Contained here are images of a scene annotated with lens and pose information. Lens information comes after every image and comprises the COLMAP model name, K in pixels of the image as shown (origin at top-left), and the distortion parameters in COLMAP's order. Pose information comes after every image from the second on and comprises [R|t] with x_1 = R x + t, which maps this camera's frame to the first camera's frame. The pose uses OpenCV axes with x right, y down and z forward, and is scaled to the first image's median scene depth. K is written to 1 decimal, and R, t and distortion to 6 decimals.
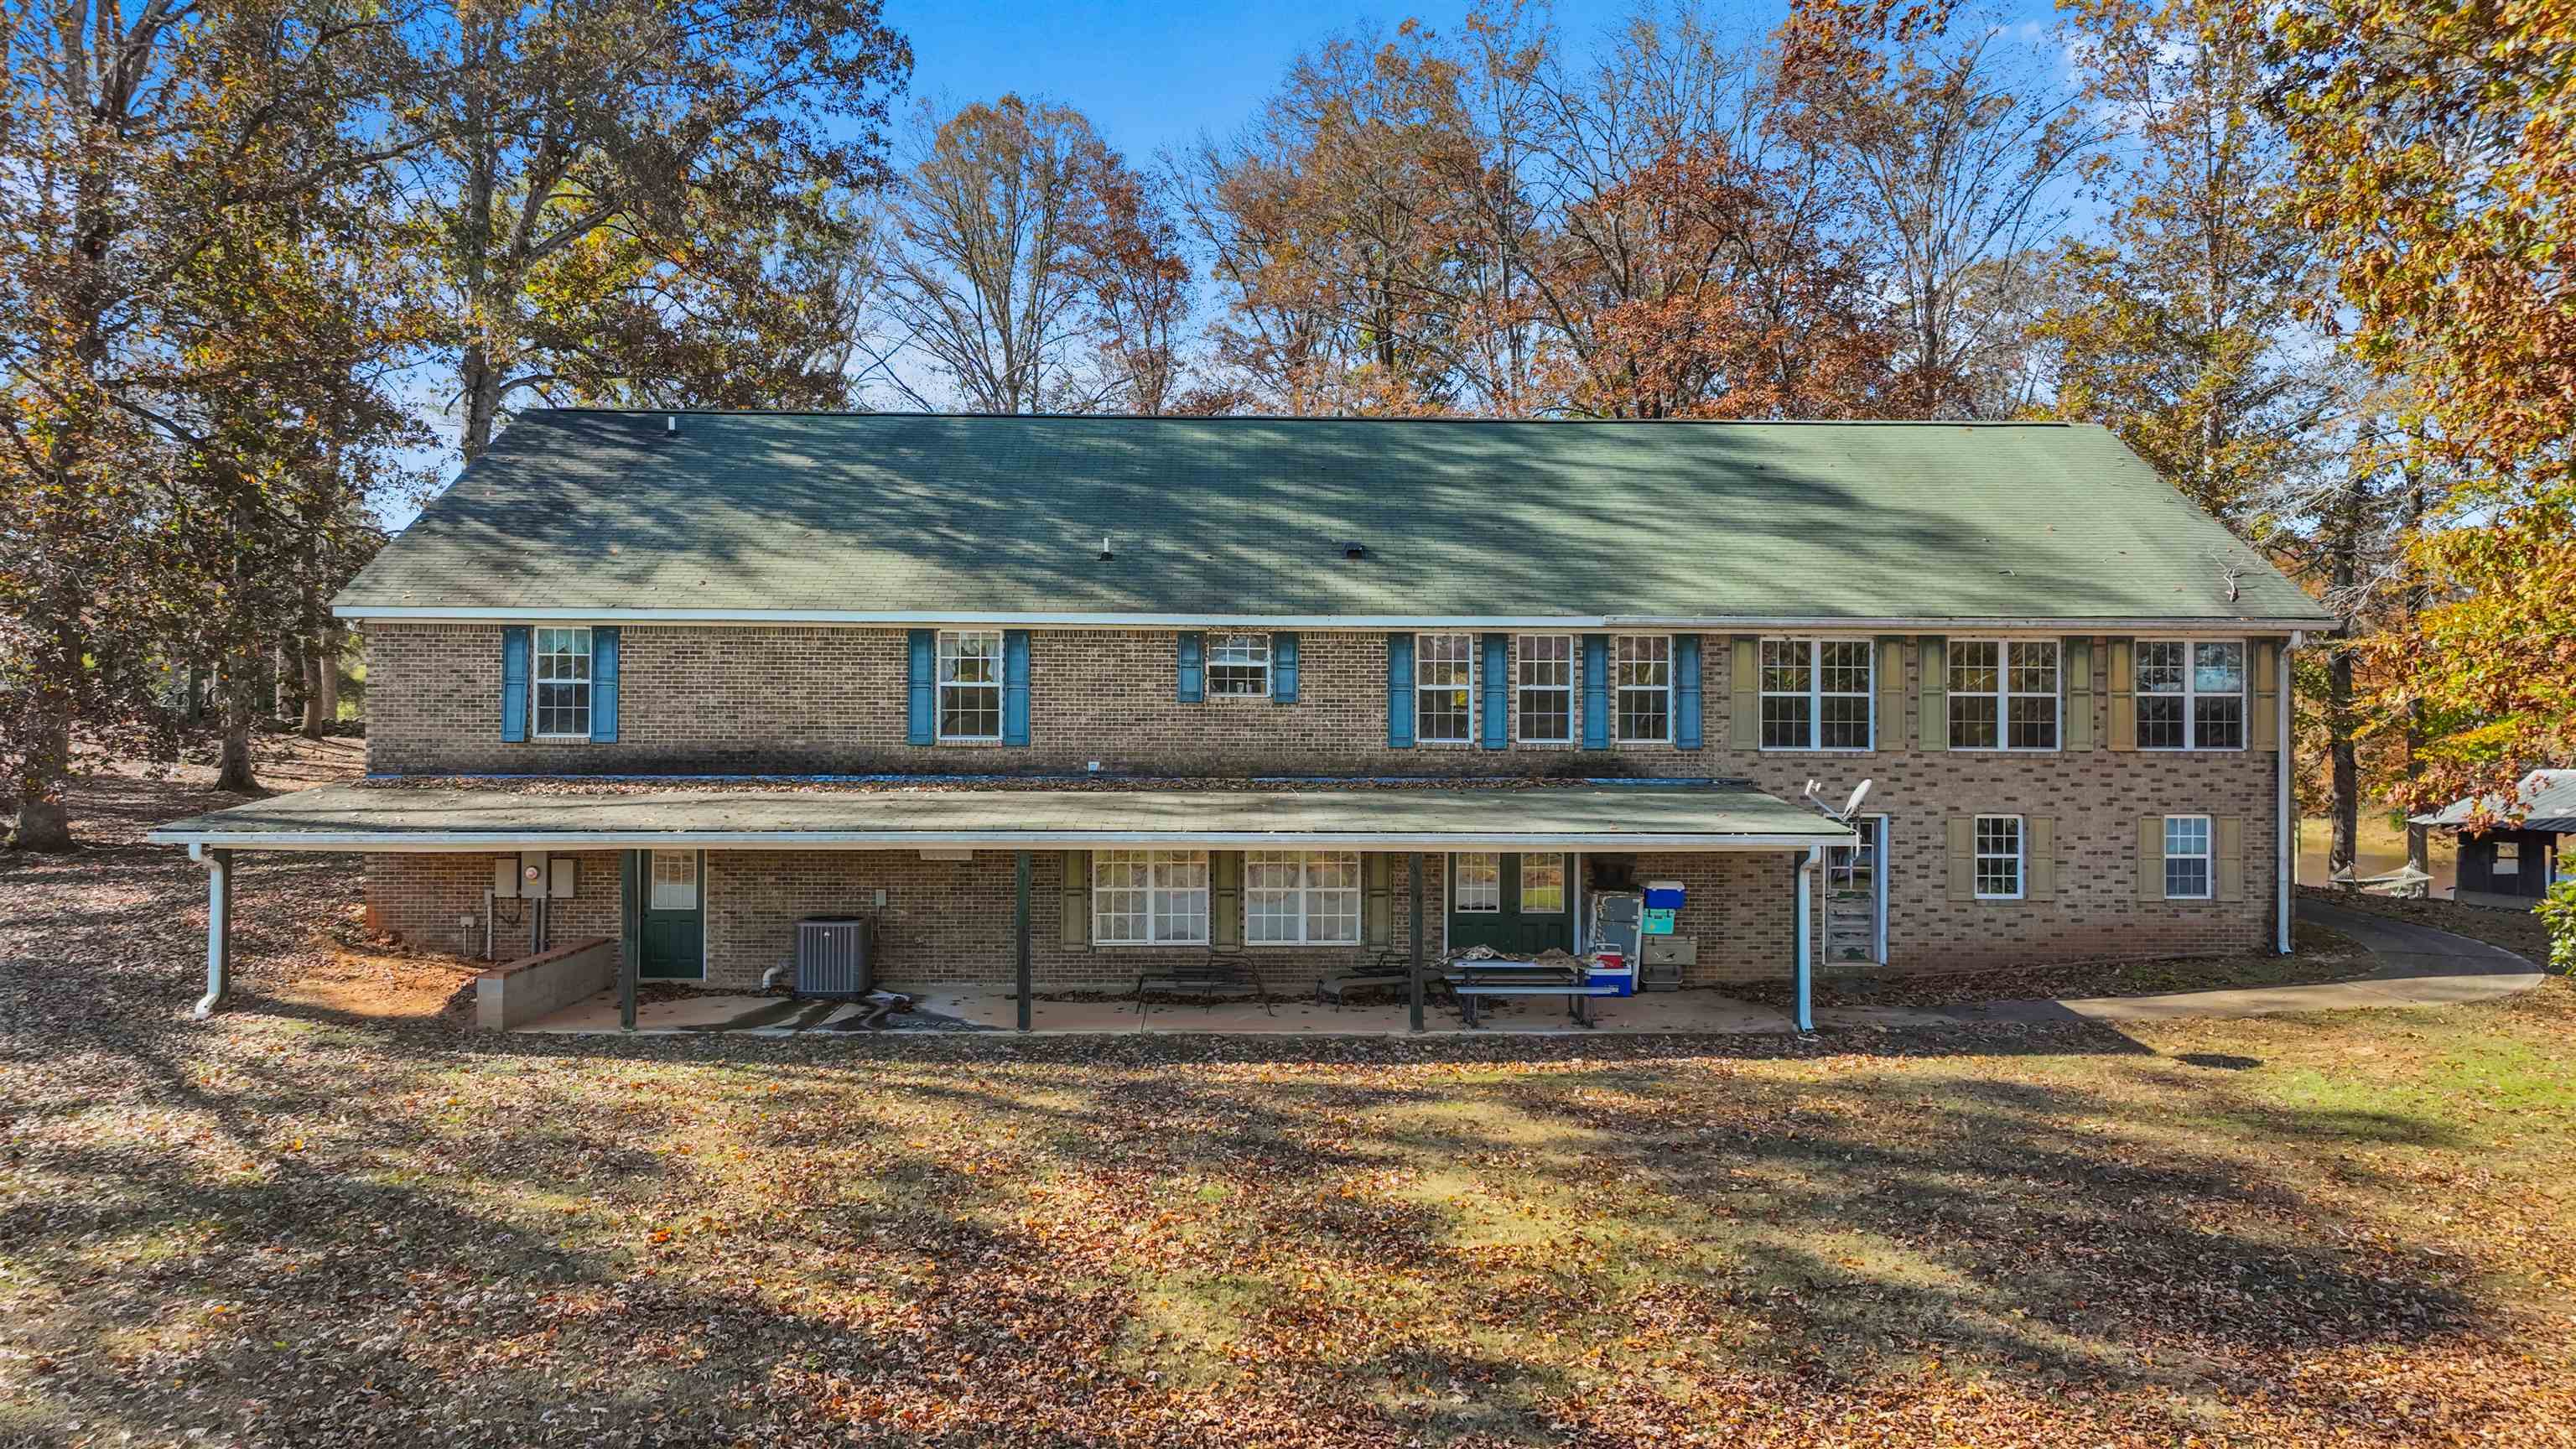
lens RADIAL K [[1723.2, 0, 1288.0], [0, 1723.2, 724.5], [0, 0, 1]] dist [0.003326, -0.001396]
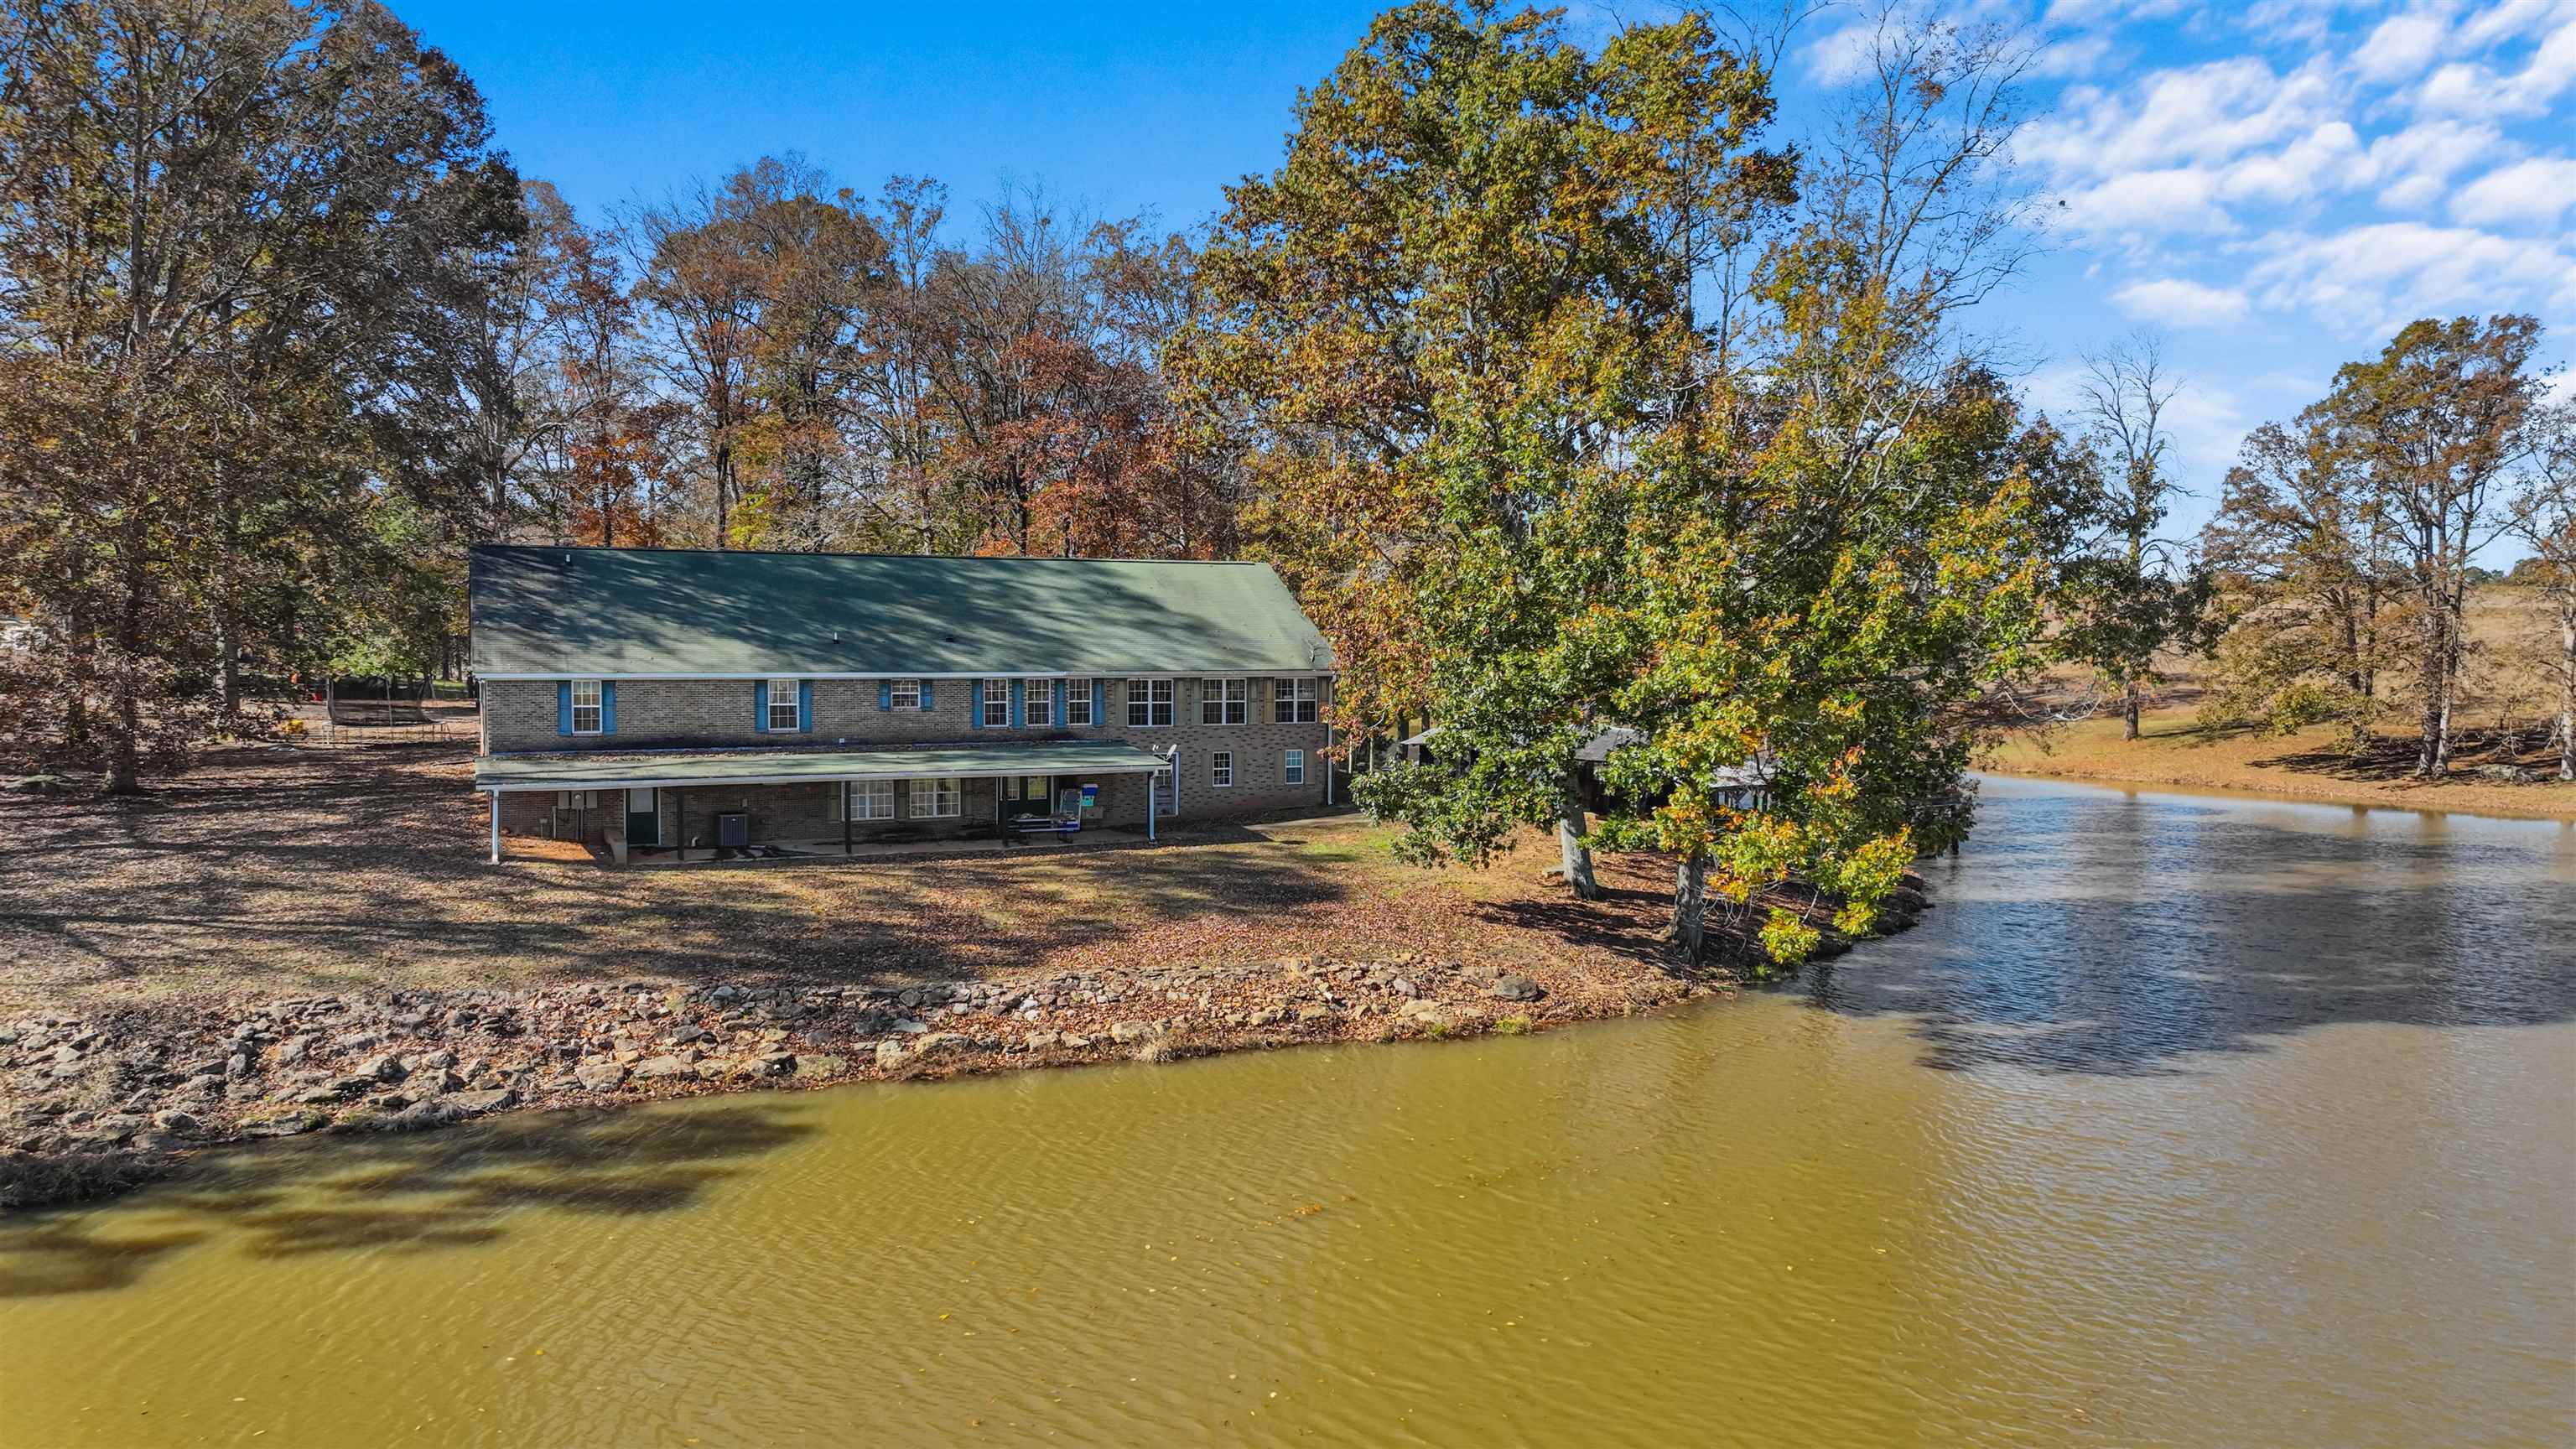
lens RADIAL K [[1812.5, 0, 1288.0], [0, 1812.5, 724.5], [0, 0, 1]] dist [-0.001260, -0.000416]
pose [[0.912839, -0.019417, 0.407858, -0.535703], [-0.005616, 0.998177, 0.060090, -0.138844], [-0.408281, -0.057143, 0.911066, -1.342432]]
